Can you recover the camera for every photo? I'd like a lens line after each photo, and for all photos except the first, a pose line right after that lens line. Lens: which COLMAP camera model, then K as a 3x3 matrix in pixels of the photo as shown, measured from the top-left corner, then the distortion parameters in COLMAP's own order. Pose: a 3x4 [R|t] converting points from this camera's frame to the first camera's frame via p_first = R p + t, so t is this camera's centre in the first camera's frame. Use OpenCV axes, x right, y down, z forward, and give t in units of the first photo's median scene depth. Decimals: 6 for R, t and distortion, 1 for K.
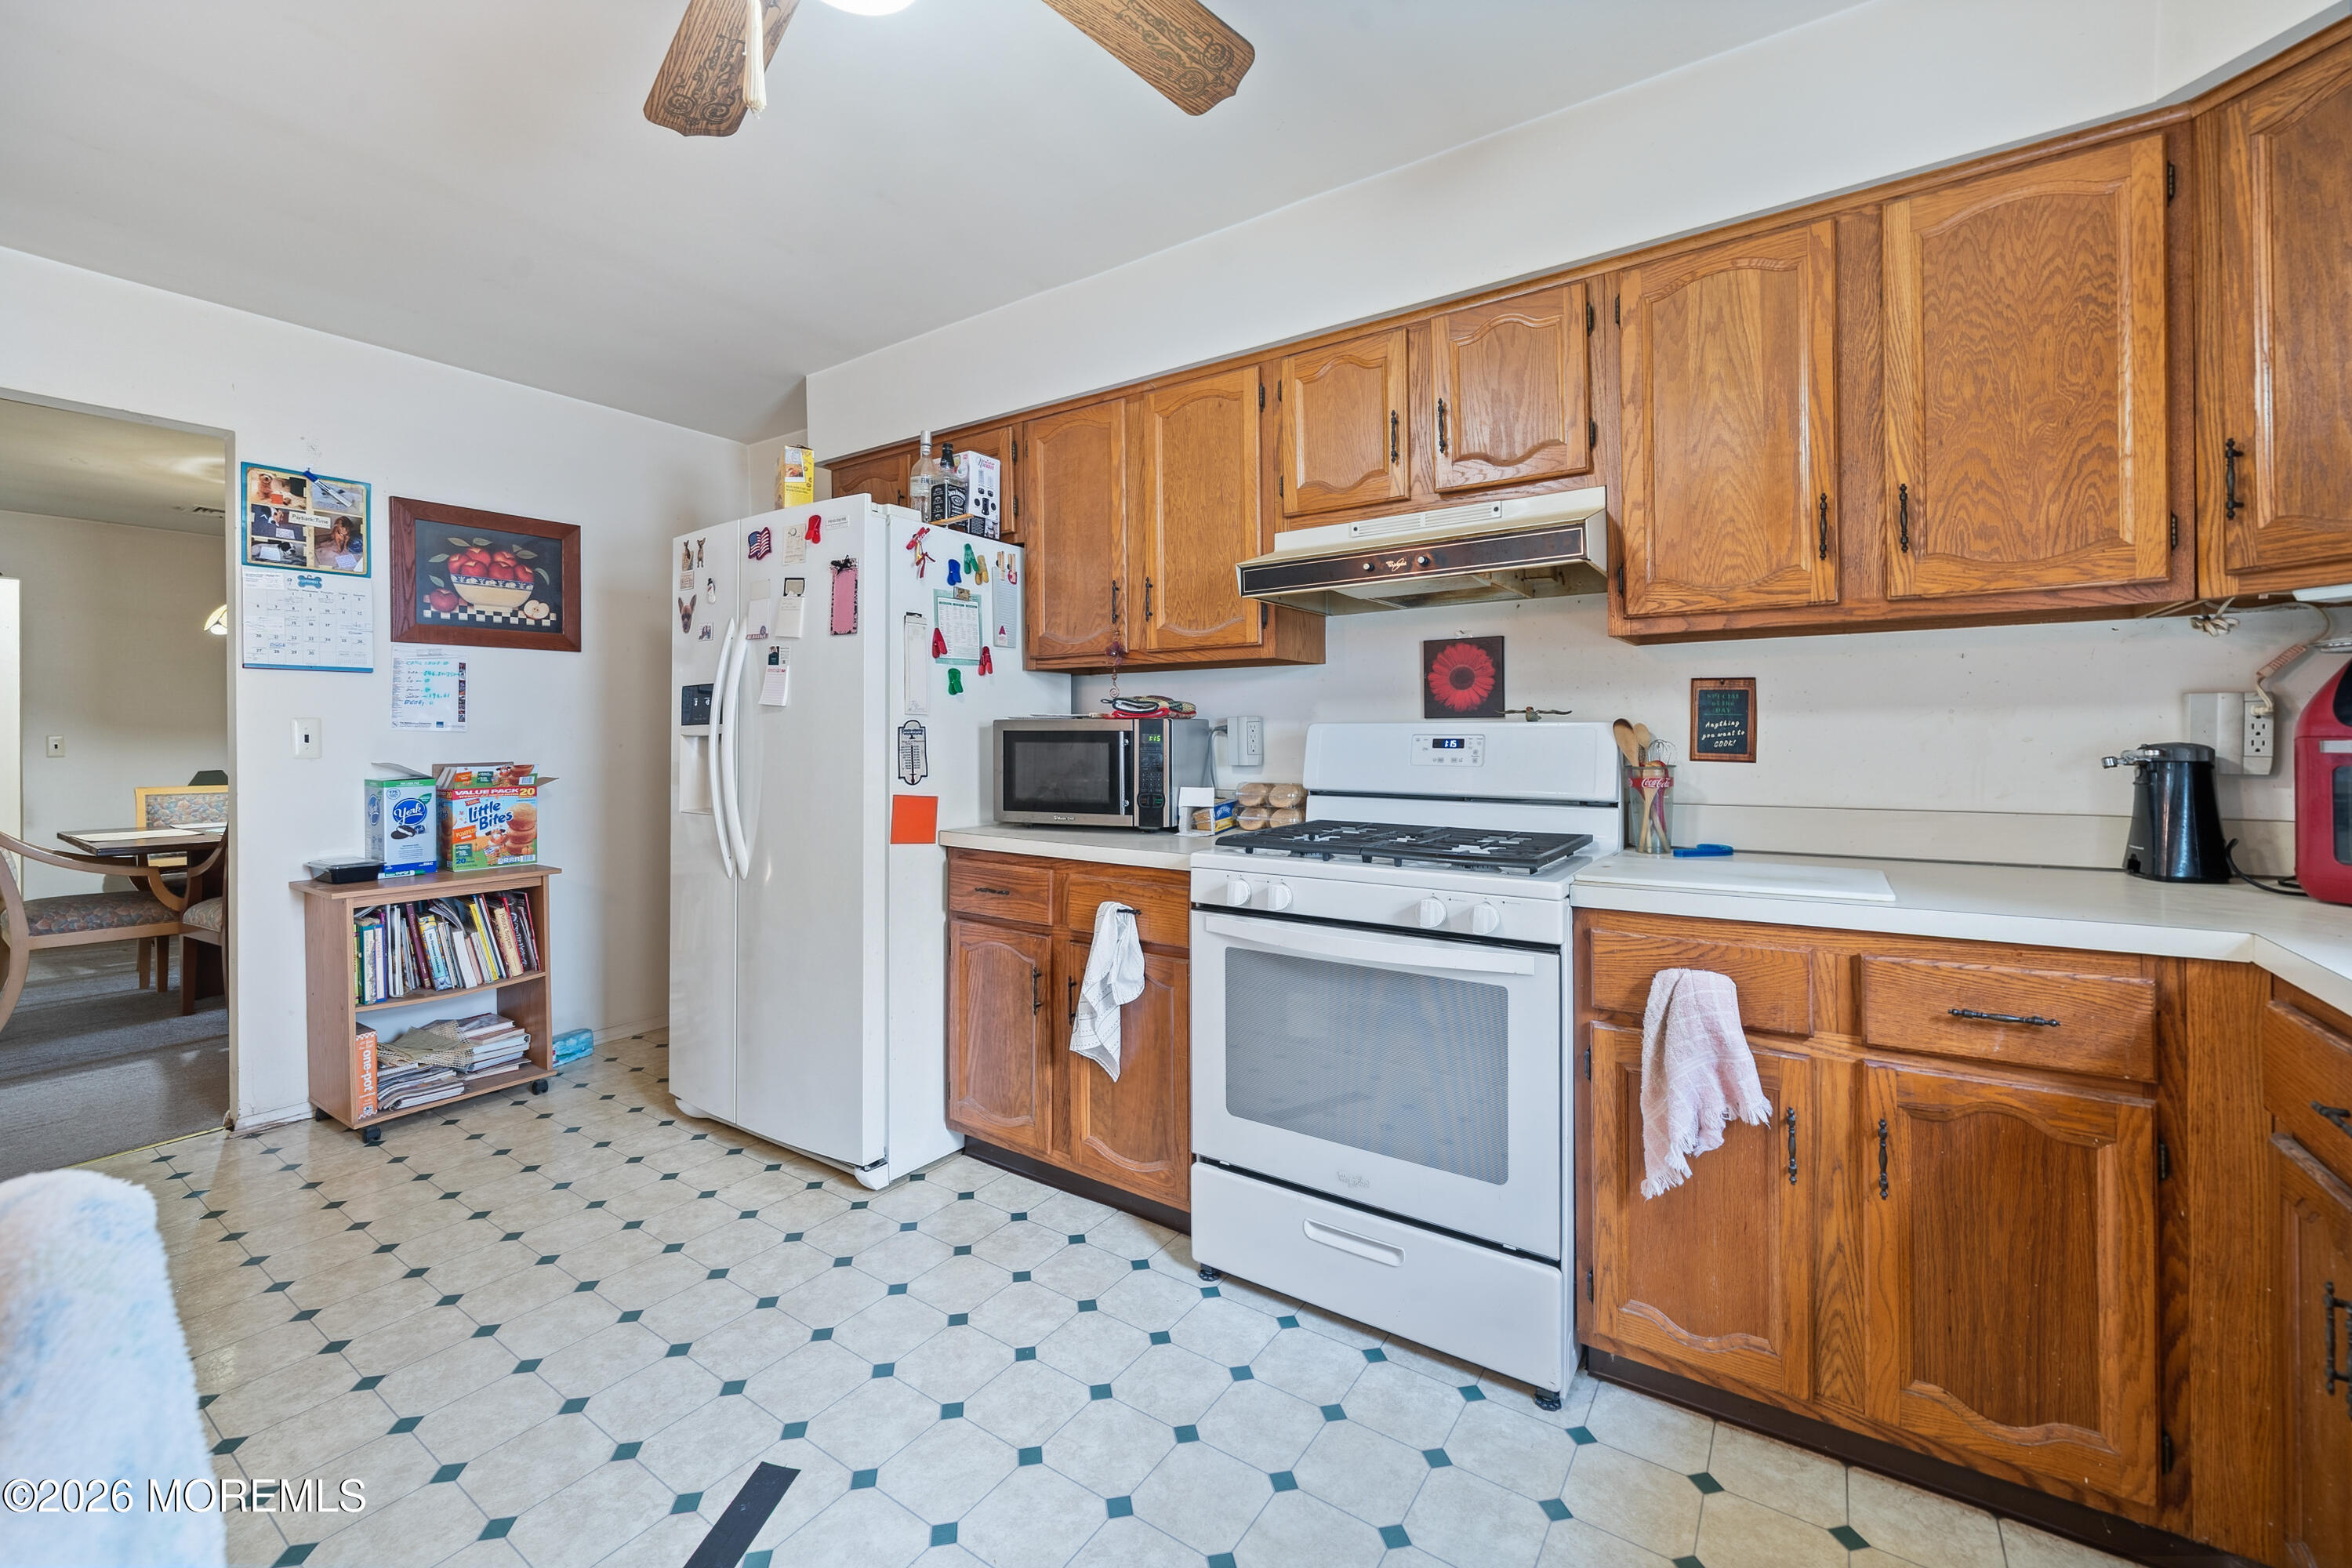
lens RADIAL K [[964.2, 0, 1171.6], [0, 964.2, 736.4], [0, 0, 1]] dist [-0.000869, -0.000145]
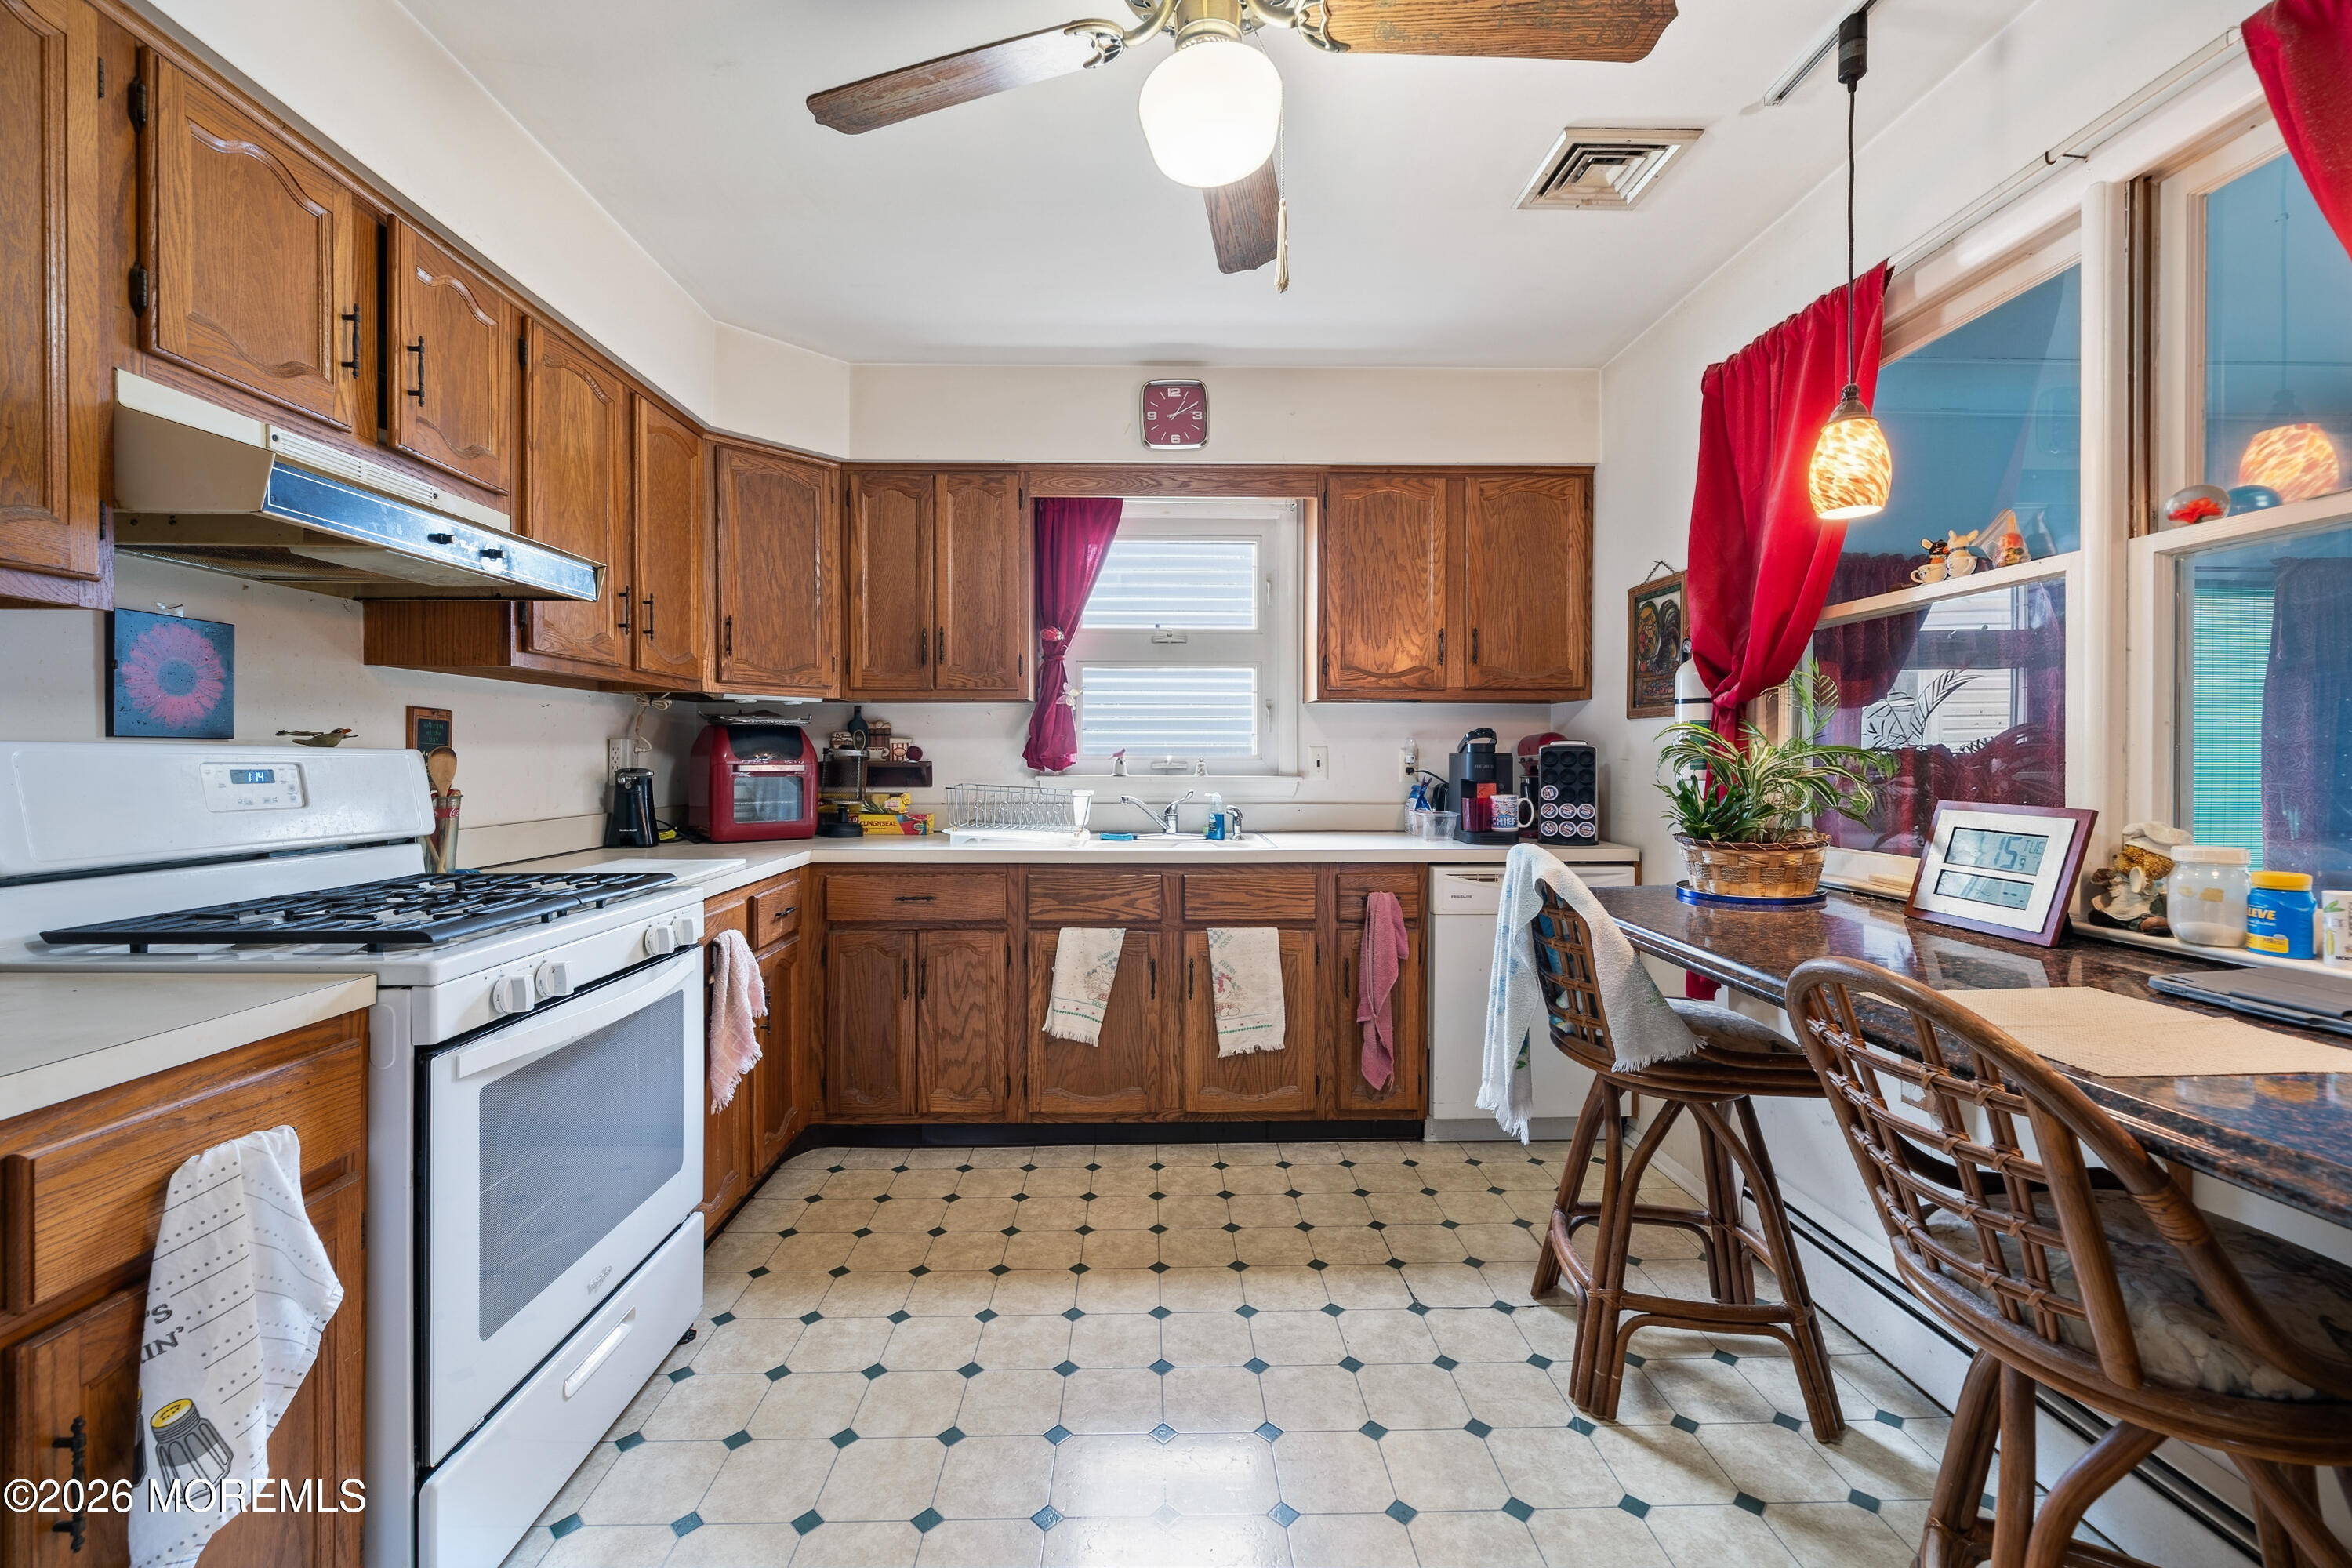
lens RADIAL K [[964.5, 0, 1173.5], [0, 964.5, 764.0], [0, 0, 1]] dist [-0.001485, 0.000212]
pose [[-0.590752, 0.000091, 0.806853, -0.756577], [0.003881, 0.999989, 0.002729, -0.001139], [-0.806844, 0.004744, -0.590746, 1.019041]]
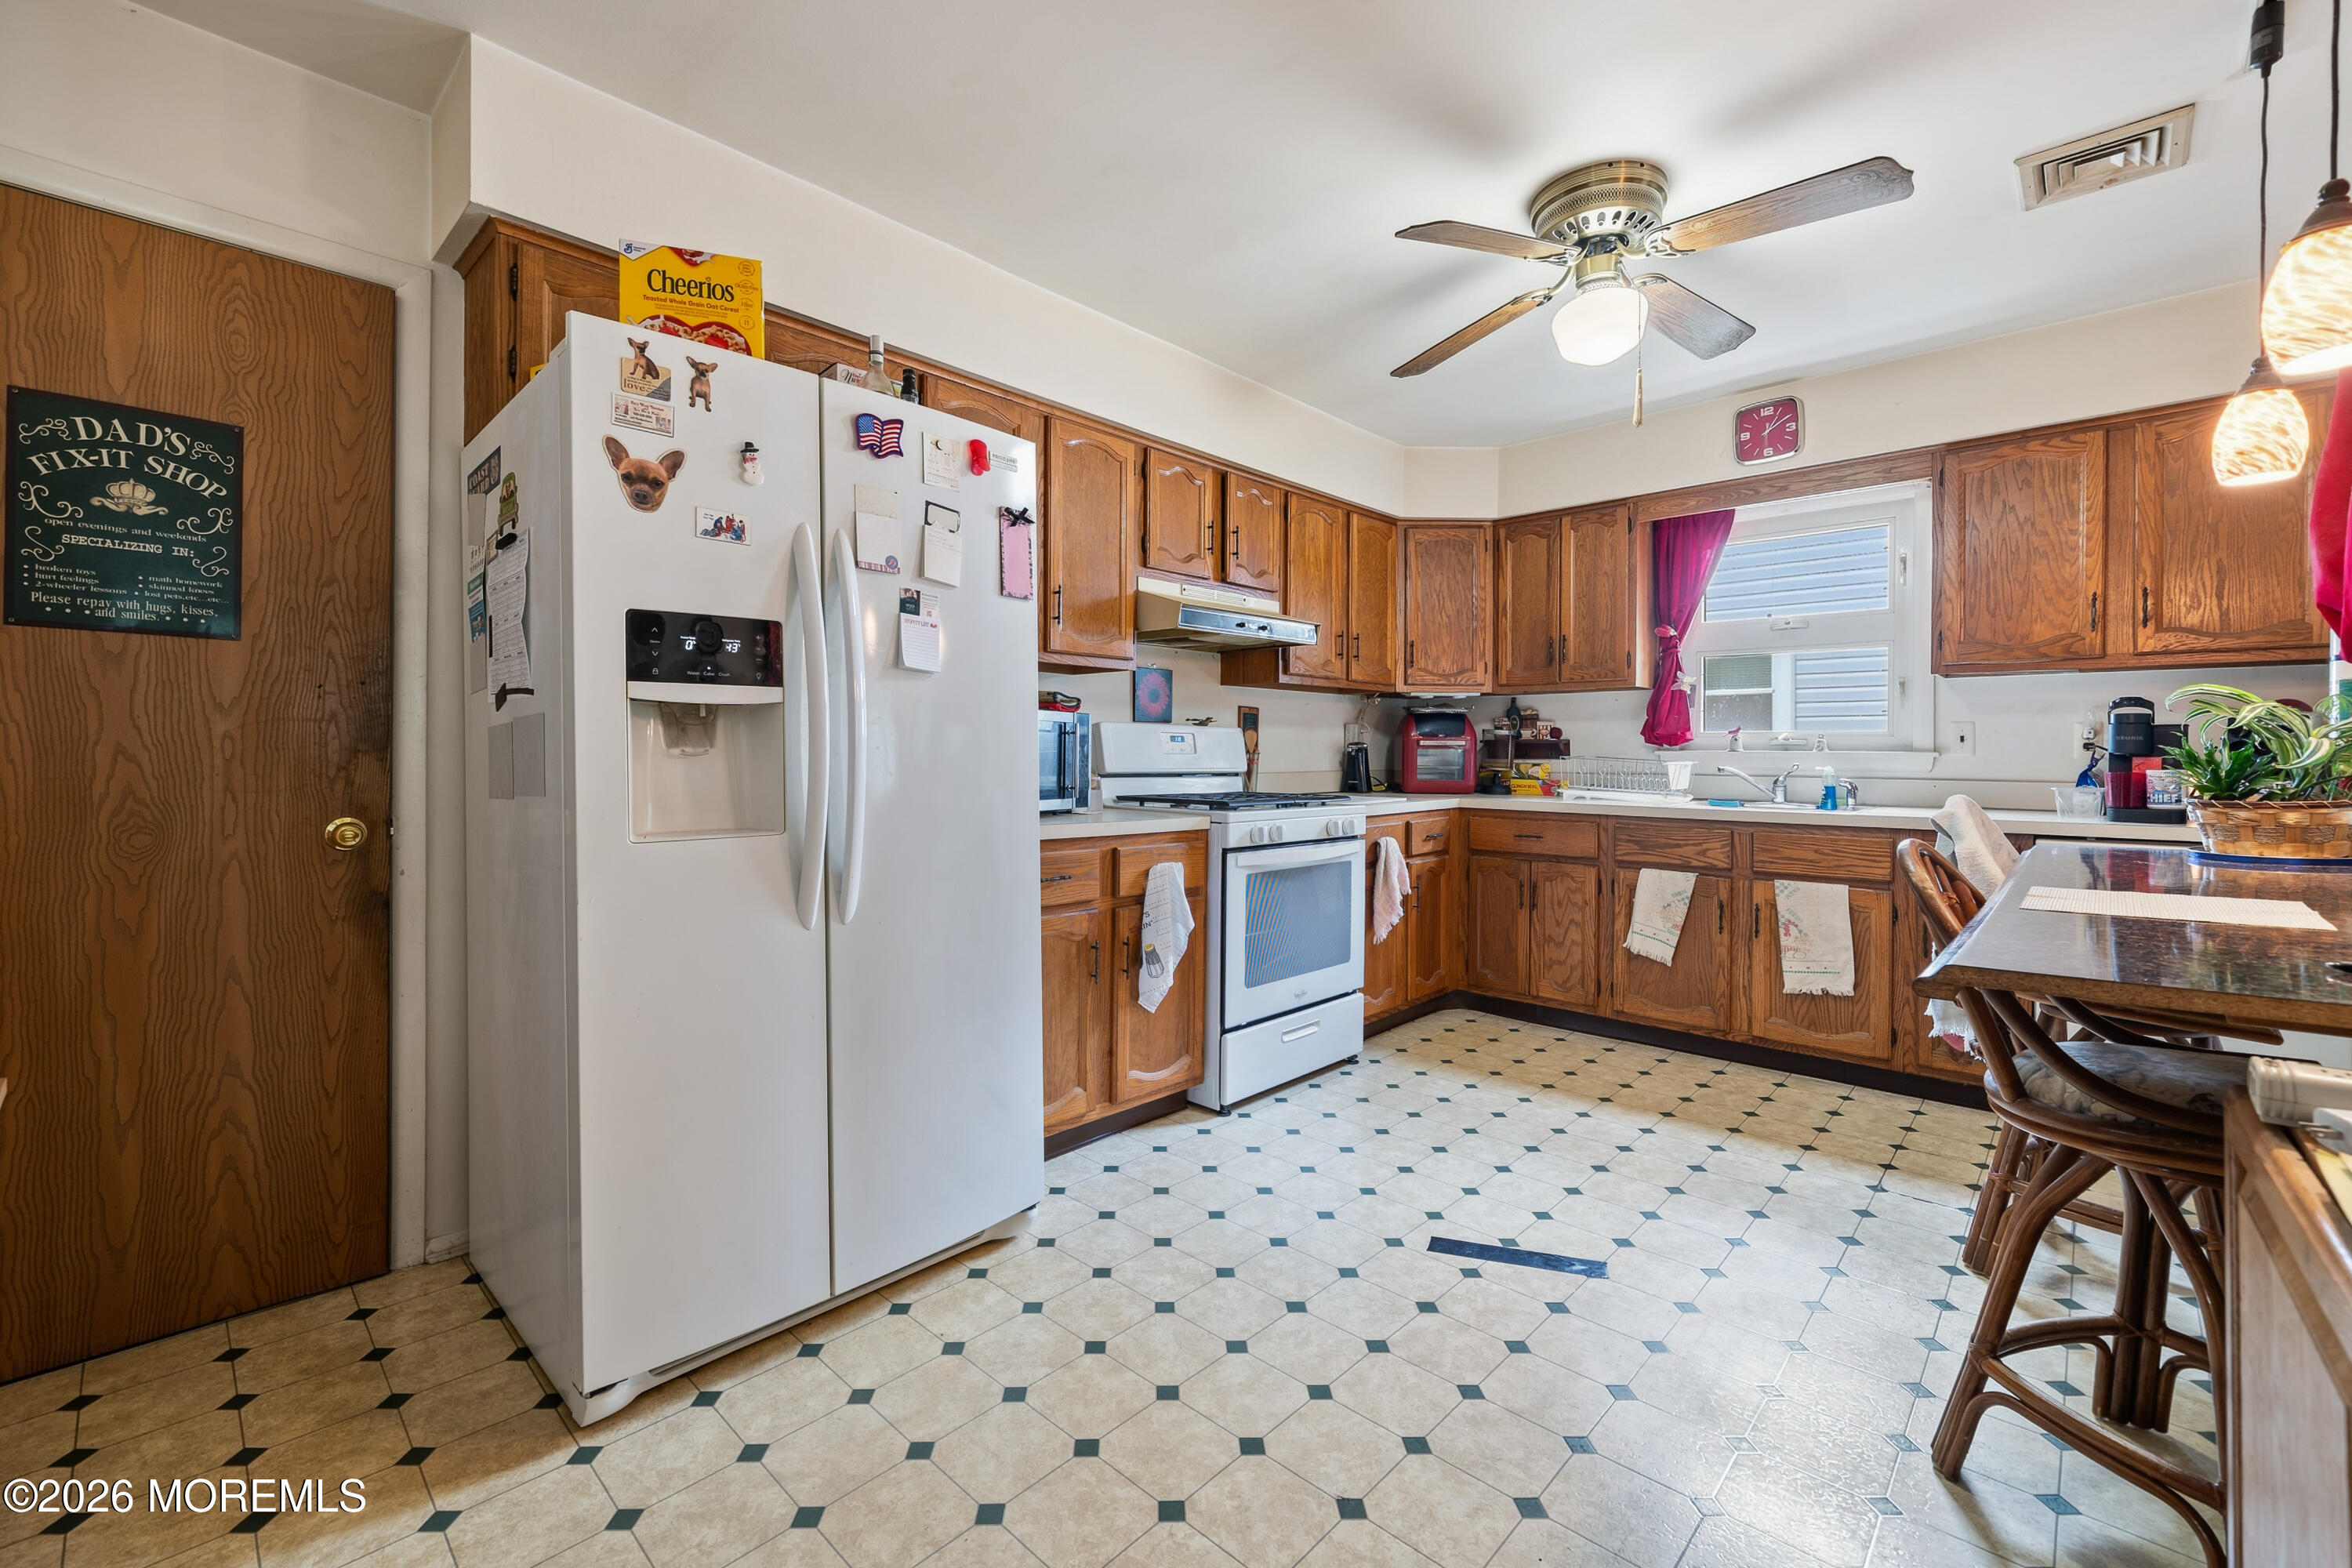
lens RADIAL K [[986.3, 0, 1179.0], [0, 986.3, 765.4], [0, 0, 1]] dist [-0.000565, -0.000066]
pose [[0.147288, -0.006924, 0.989069, -1.448596], [-0.004027, 0.999963, 0.007600, 0.043027], [-0.989086, -0.005102, 0.147254, 0.893896]]
